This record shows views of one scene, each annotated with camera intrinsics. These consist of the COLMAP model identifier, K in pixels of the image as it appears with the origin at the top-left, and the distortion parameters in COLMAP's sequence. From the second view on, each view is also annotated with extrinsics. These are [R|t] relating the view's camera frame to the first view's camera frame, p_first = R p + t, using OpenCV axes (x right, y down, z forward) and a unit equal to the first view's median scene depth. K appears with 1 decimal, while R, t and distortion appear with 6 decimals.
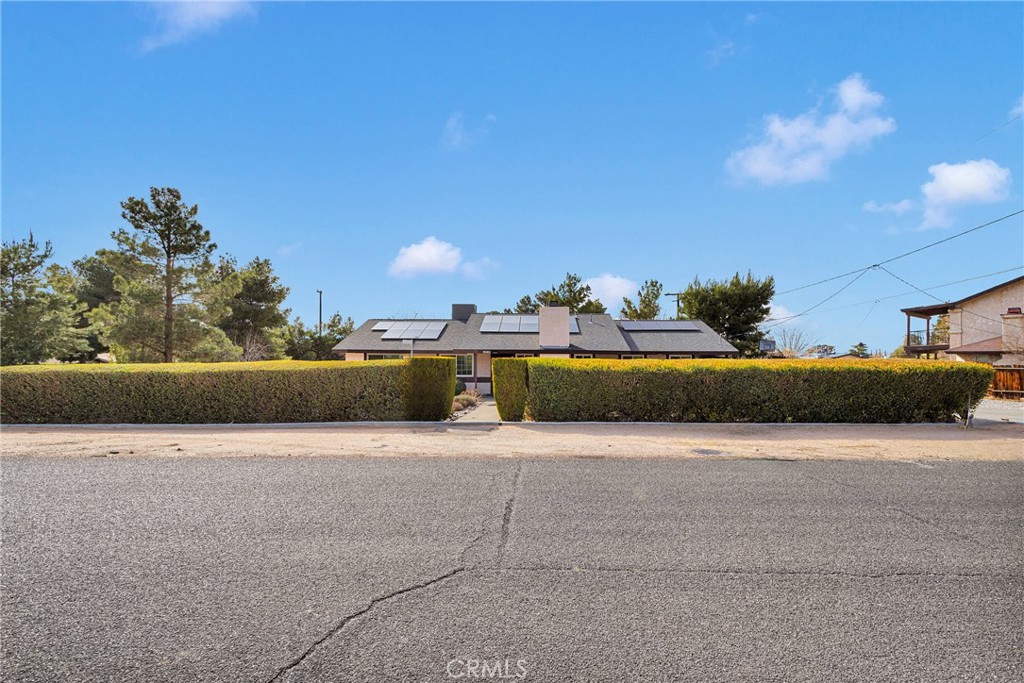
lens RADIAL K [[509.2, 0, 518.3], [0, 509.2, 343.0], [0, 0, 1]] dist [-0.001045, 0.000447]
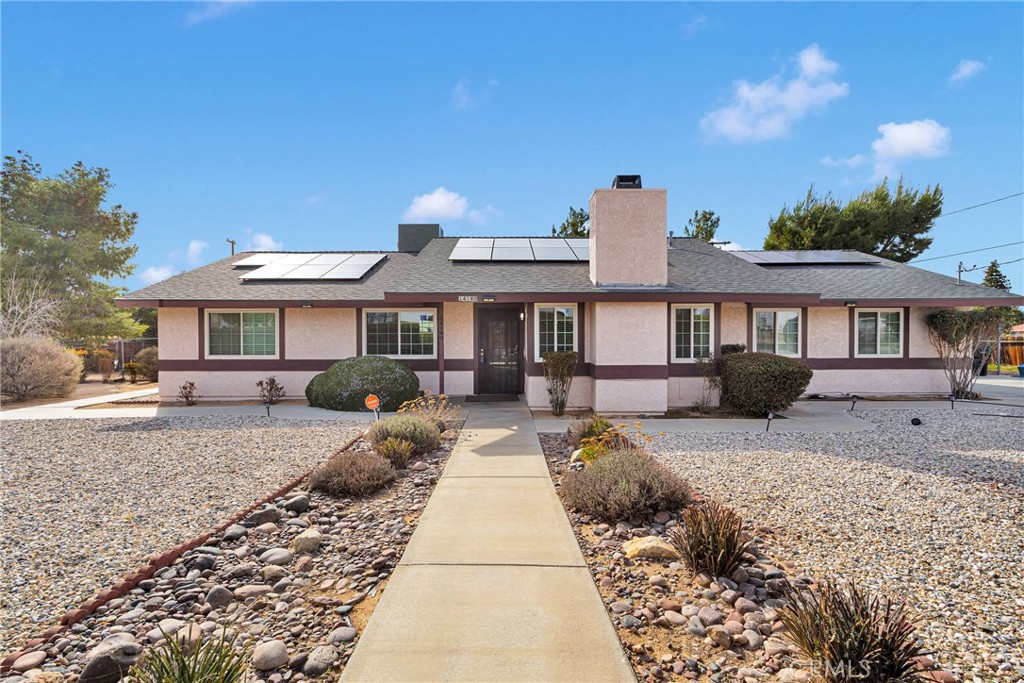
lens RADIAL K [[498.6, 0, 513.1], [0, 498.6, 327.8], [0, 0, 1]] dist [0.001100, 0.000322]
pose [[0.998328, -0.003901, 0.057672, -0.039420], [0.002842, 0.999826, 0.018423, 0.026952], [-0.057733, -0.018229, 0.998166, 0.482079]]
